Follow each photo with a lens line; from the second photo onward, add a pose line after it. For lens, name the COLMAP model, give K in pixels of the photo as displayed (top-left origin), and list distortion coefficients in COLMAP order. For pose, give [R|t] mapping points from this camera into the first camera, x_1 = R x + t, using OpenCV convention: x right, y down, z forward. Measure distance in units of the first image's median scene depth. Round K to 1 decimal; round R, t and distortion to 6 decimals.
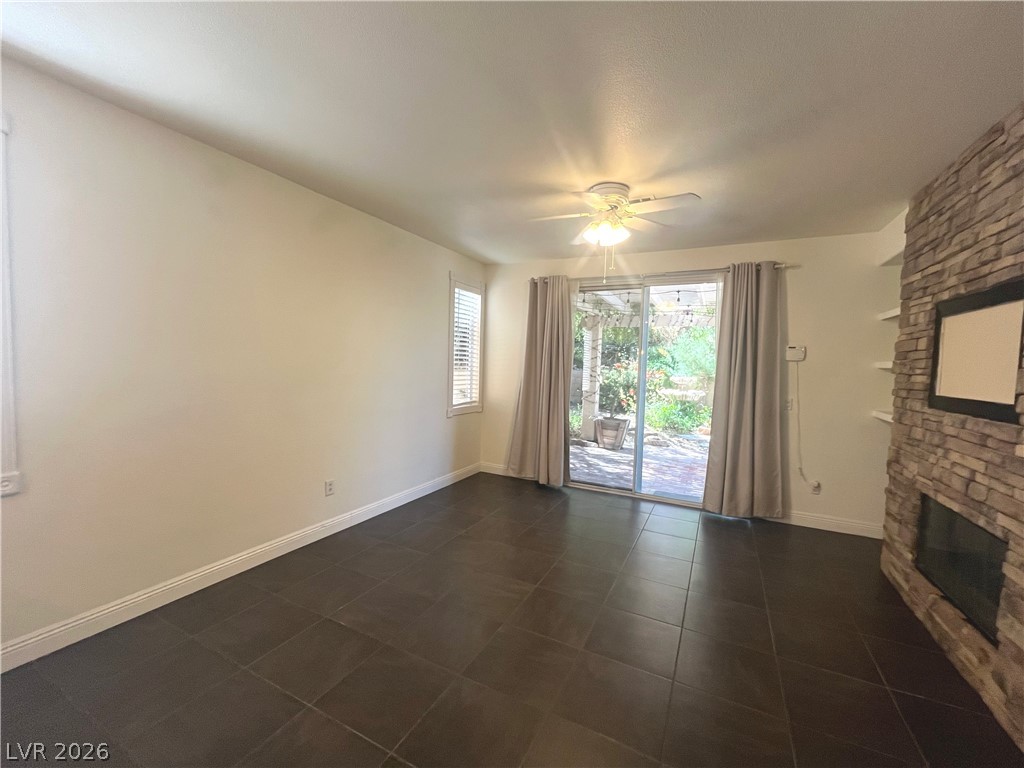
lens RADIAL K [[415.9, 0, 515.1], [0, 415.9, 384.5], [0, 0, 1]] dist [-0.004129, -0.000078]
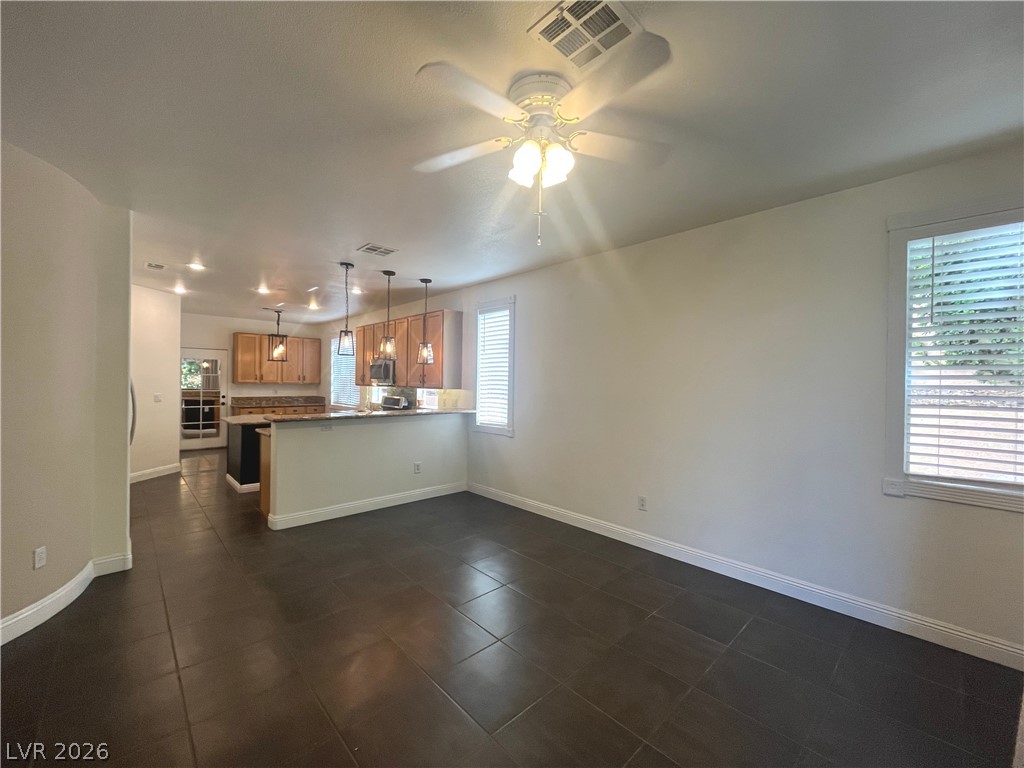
lens RADIAL K [[415.9, 0, 515.1], [0, 415.9, 384.5], [0, 0, 1]] dist [-0.004129, -0.000078]
pose [[-0.337955, -0.030239, -0.940676, 0.564841], [-0.071559, 0.997416, -0.006355, -0.024164], [0.938438, 0.065166, -0.339246, 0.842869]]
